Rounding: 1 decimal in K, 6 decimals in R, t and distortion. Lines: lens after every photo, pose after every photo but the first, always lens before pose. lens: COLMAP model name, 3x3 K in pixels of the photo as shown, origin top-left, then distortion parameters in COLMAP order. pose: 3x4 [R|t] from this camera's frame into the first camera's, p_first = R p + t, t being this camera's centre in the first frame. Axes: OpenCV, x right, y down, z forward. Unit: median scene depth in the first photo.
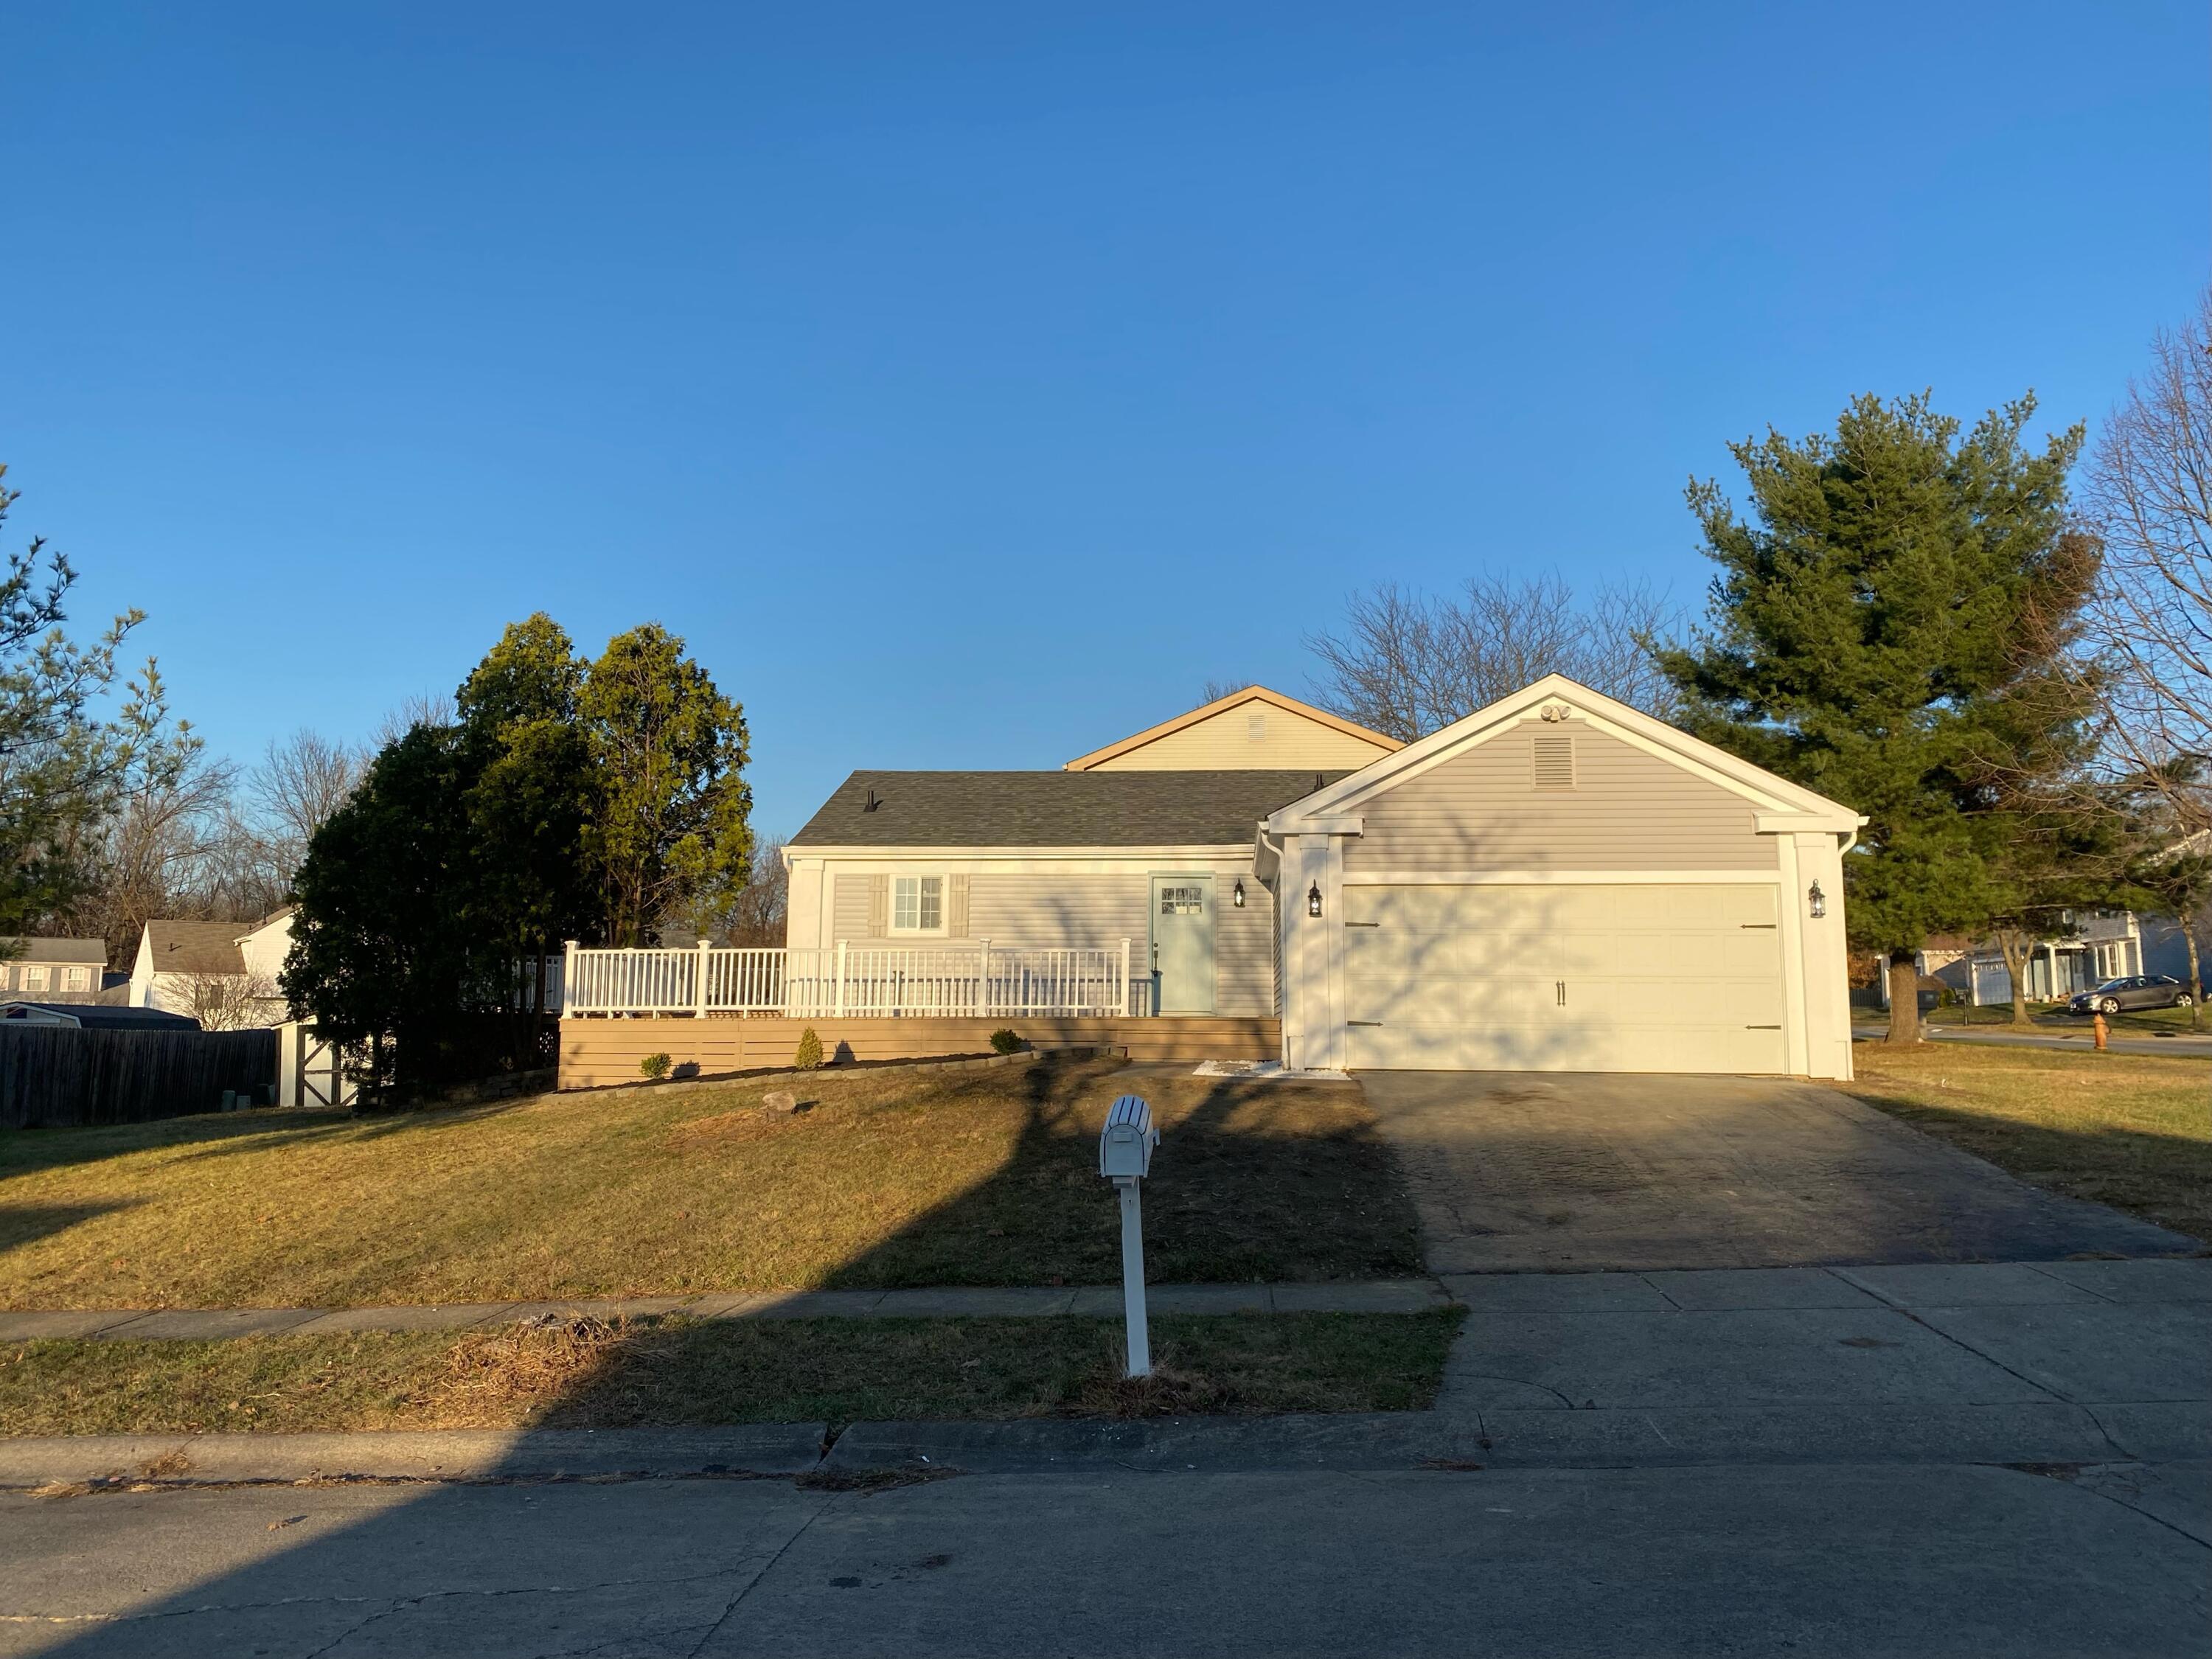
lens RADIAL K [[1664.5, 0, 1106.0], [0, 1664.5, 829.5], [0, 0, 1]] dist [-0.000681, -0.000101]
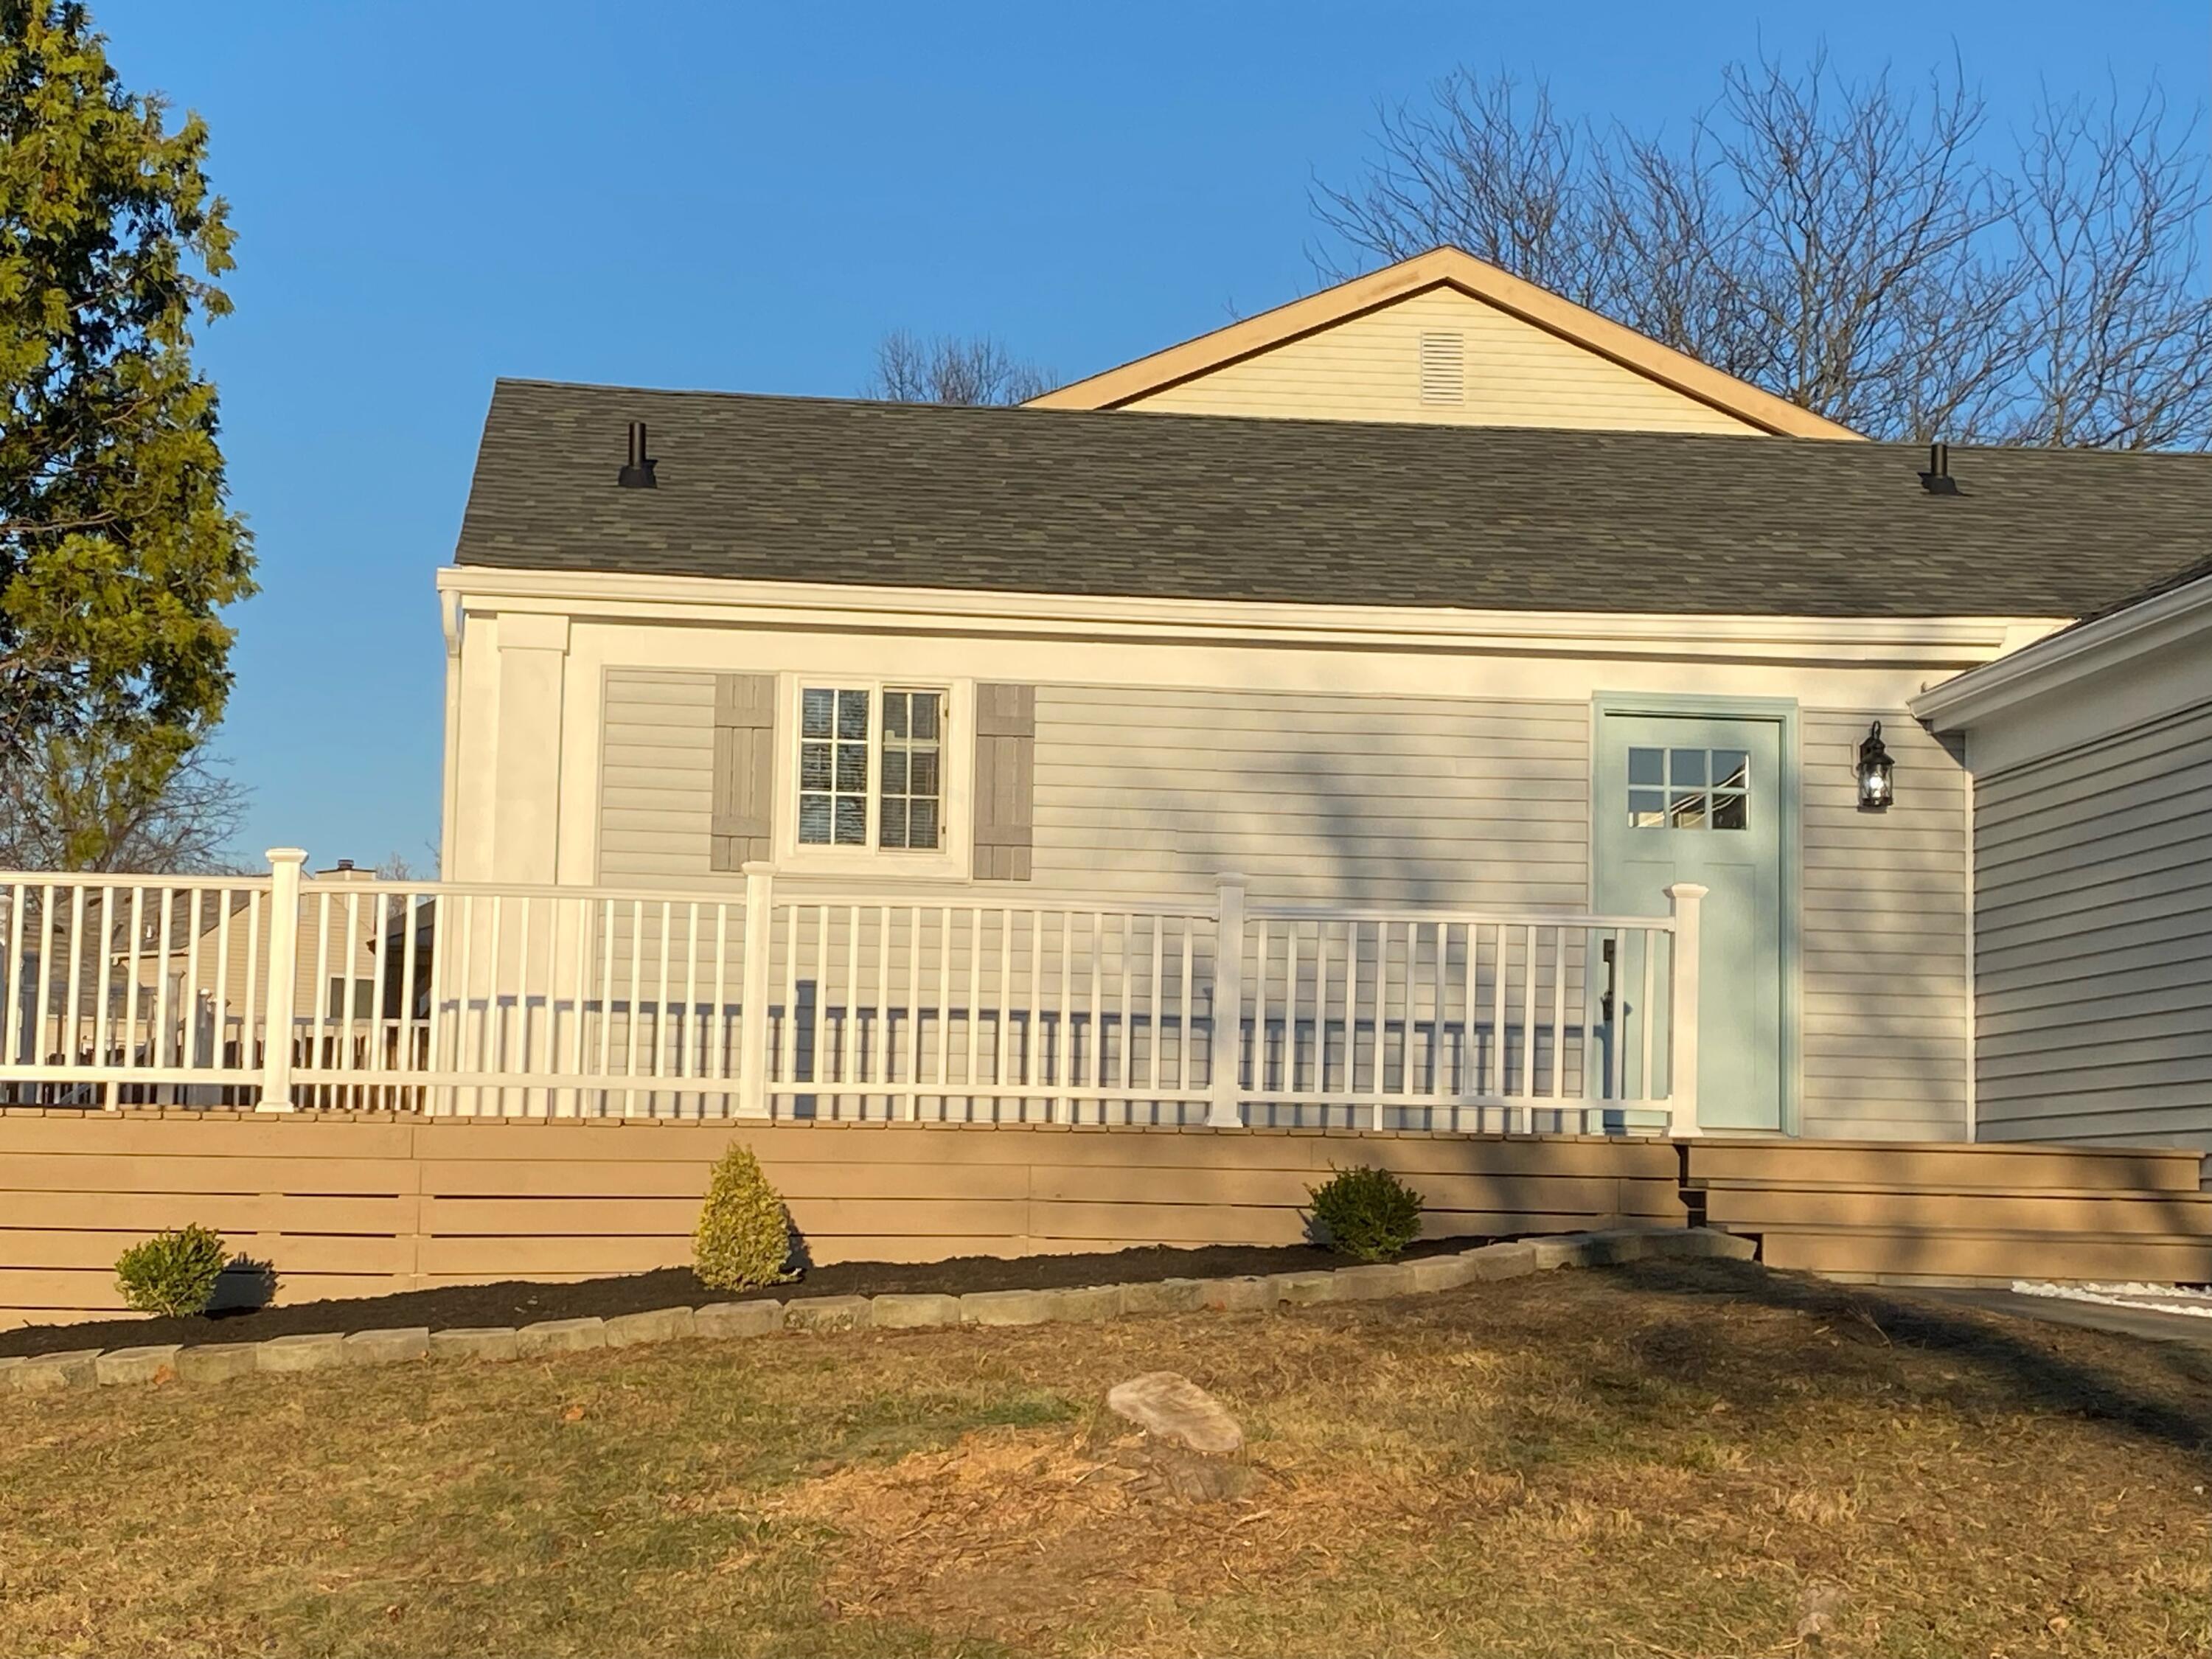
lens RADIAL K [[4103.6, 0, 1106.0], [0, 4103.6, 829.5], [0, 0, 1]] dist [0.226291, -0.028023]
pose [[0.987587, 0.034136, 0.153317, -0.195095], [-0.040727, 0.998367, 0.040057, 0.023242], [-0.151700, -0.045804, 0.987365, 0.211202]]
